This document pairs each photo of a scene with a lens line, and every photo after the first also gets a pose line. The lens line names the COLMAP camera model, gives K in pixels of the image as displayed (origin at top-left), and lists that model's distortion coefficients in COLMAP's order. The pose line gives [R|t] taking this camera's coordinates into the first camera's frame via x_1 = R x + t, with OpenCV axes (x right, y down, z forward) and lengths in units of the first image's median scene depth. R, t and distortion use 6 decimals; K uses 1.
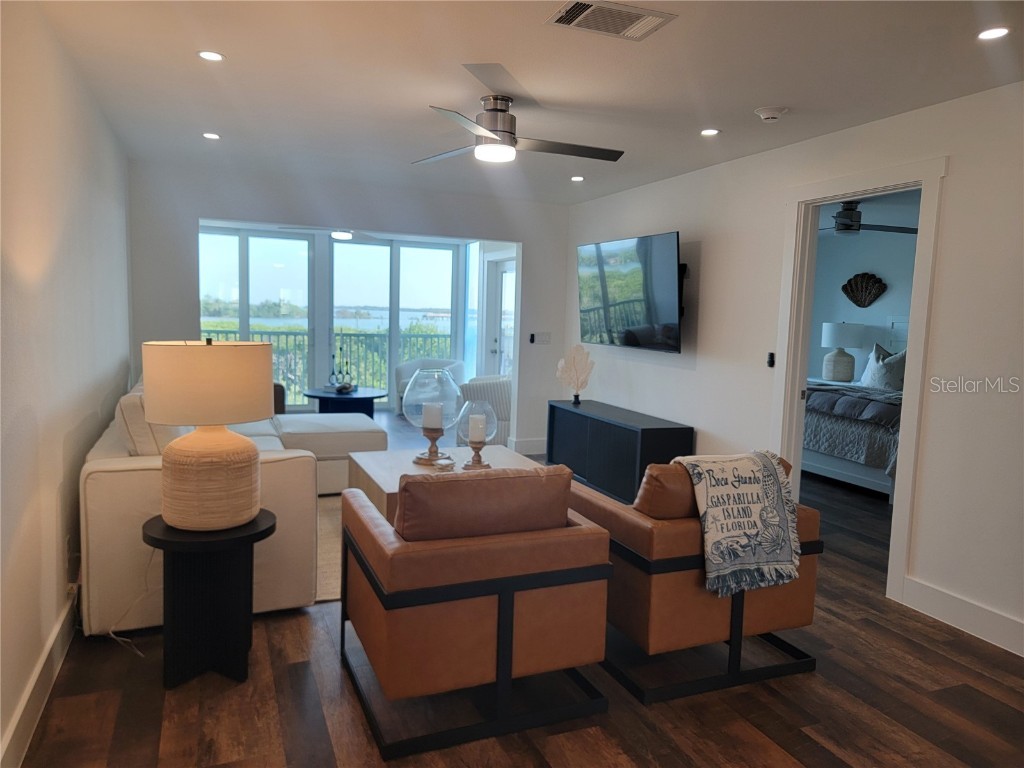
lens RADIAL K [[727.1, 0, 513.5], [0, 727.1, 398.7], [0, 0, 1]] dist [0.020899, -0.005012]
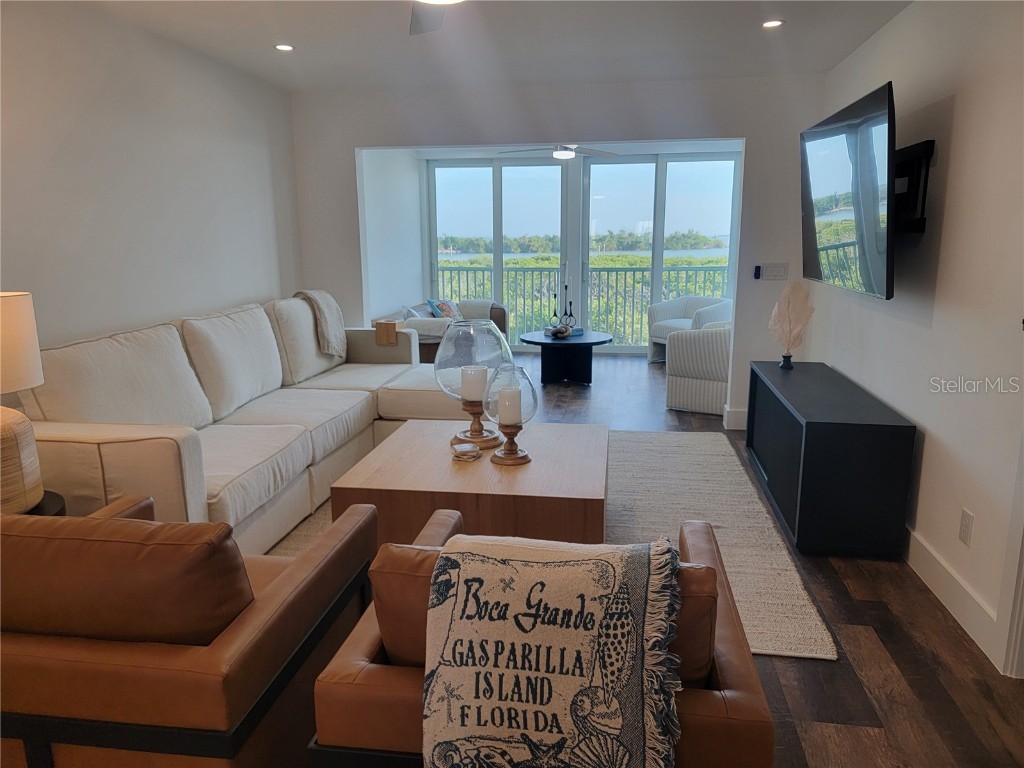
lens RADIAL K [[727.1, 0, 513.5], [0, 727.1, 398.7], [0, 0, 1]] dist [0.020899, -0.005012]
pose [[0.855144, 0.073271, -0.513187, 0.511134], [-0.025164, 0.994661, 0.100082, -0.061482], [0.517780, -0.072671, 0.852422, 0.620958]]
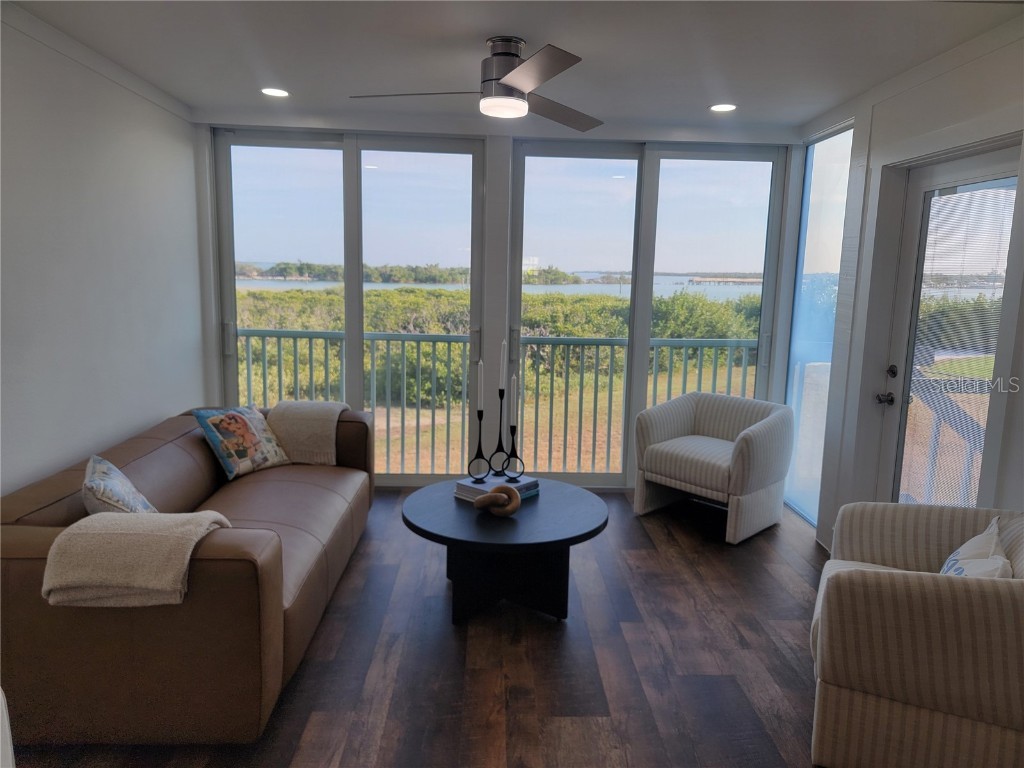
lens RADIAL K [[725.5, 0, 533.9], [0, 725.5, 384.8], [0, 0, 1]] dist [0.059037, -0.001153]
pose [[0.945909, 0.040821, -0.321855, -0.263022], [-0.031532, 0.998924, 0.034022, -0.264619], [0.322897, -0.022033, 0.946178, 1.850871]]
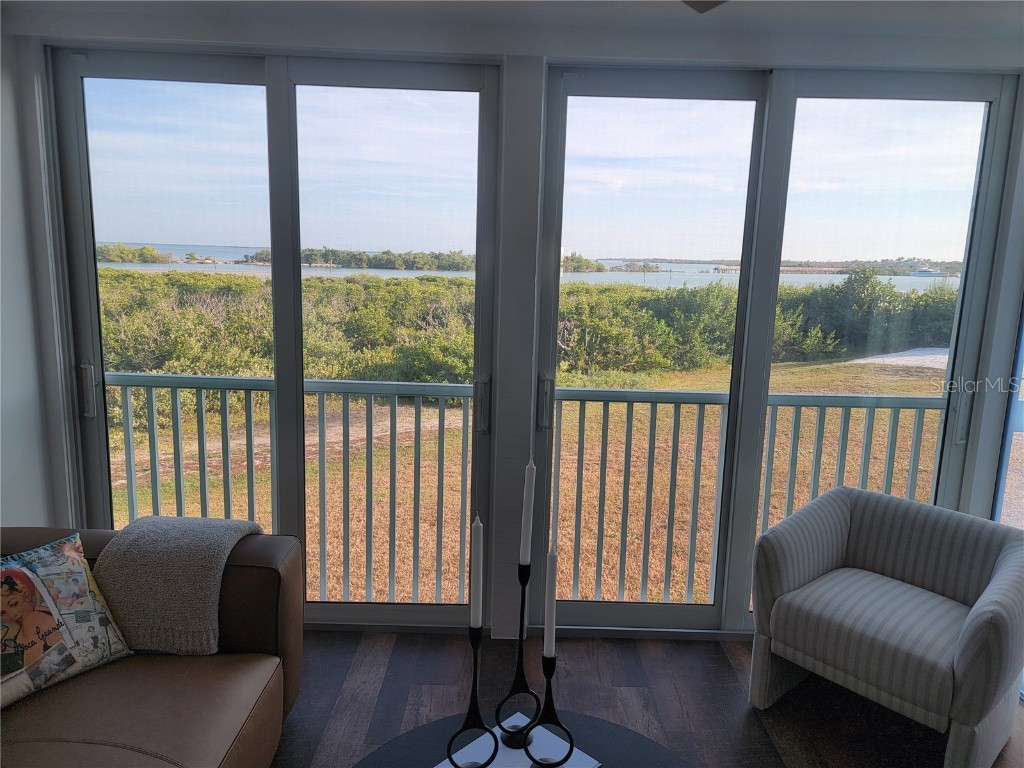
lens RADIAL K [[720.9, 0, 522.8], [0, 720.9, 383.2], [0, 0, 1]] dist [0.063646, -0.004730]
pose [[0.929998, 0.057104, -0.363101, -0.516727], [-0.040996, 0.997809, 0.051923, -0.387320], [0.365271, -0.033402, 0.930302, 2.480436]]
